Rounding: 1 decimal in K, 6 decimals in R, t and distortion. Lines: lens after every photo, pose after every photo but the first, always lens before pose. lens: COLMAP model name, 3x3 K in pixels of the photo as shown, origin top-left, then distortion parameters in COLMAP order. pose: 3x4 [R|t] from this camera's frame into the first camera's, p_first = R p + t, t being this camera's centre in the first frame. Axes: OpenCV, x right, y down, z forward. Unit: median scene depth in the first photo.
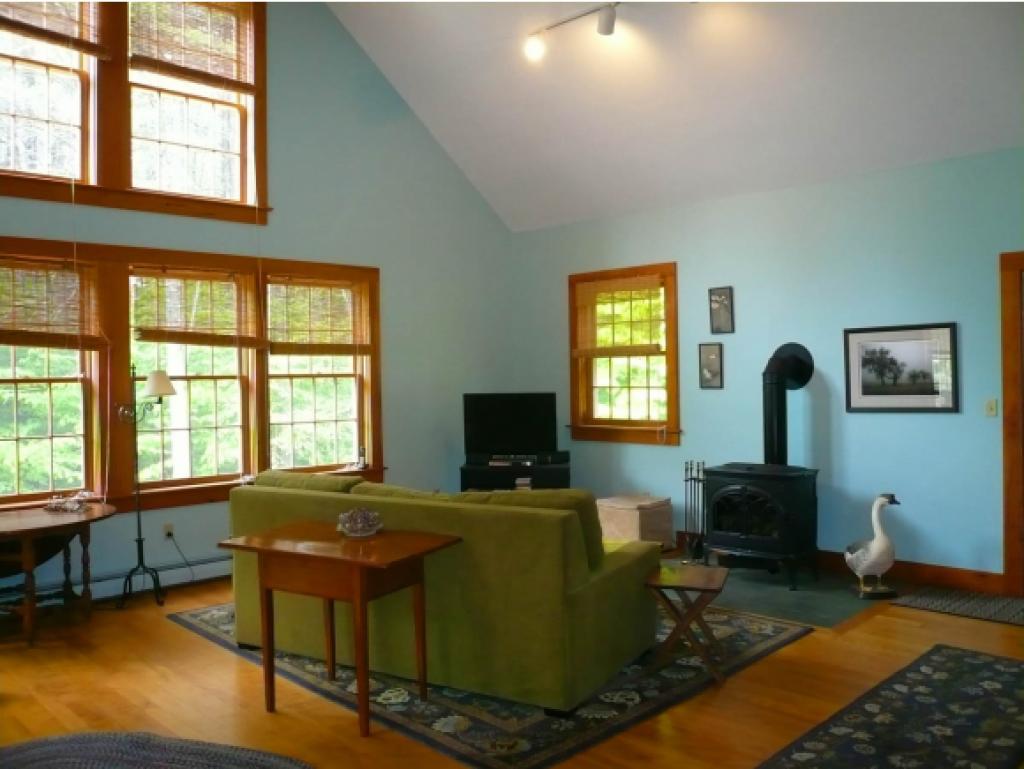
lens RADIAL K [[862.1, 0, 512.0], [0, 862.1, 384.5], [0, 0, 1]] dist [-0.125303, 0.123242]
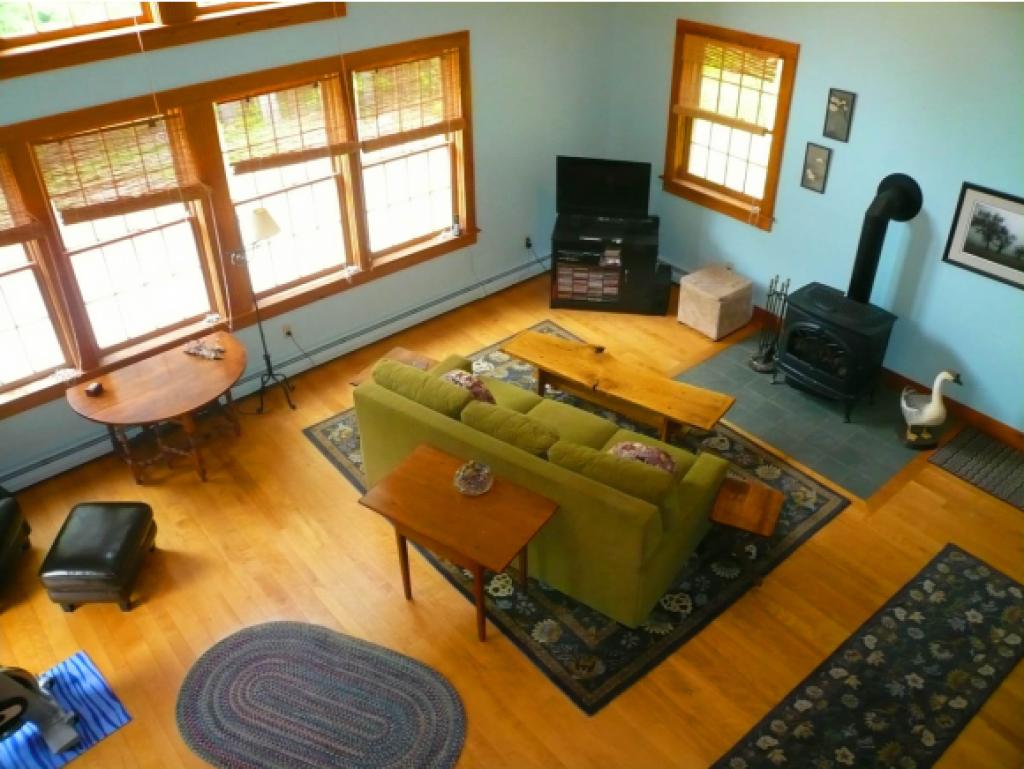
lens RADIAL K [[862.1, 0, 512.0], [0, 862.1, 384.5], [0, 0, 1]] dist [-0.125303, 0.123242]
pose [[0.996079, 0.054417, -0.069746, -0.031263], [-0.005579, 0.825494, 0.564383, -0.402664], [0.088287, -0.561781, 0.822562, 0.064013]]
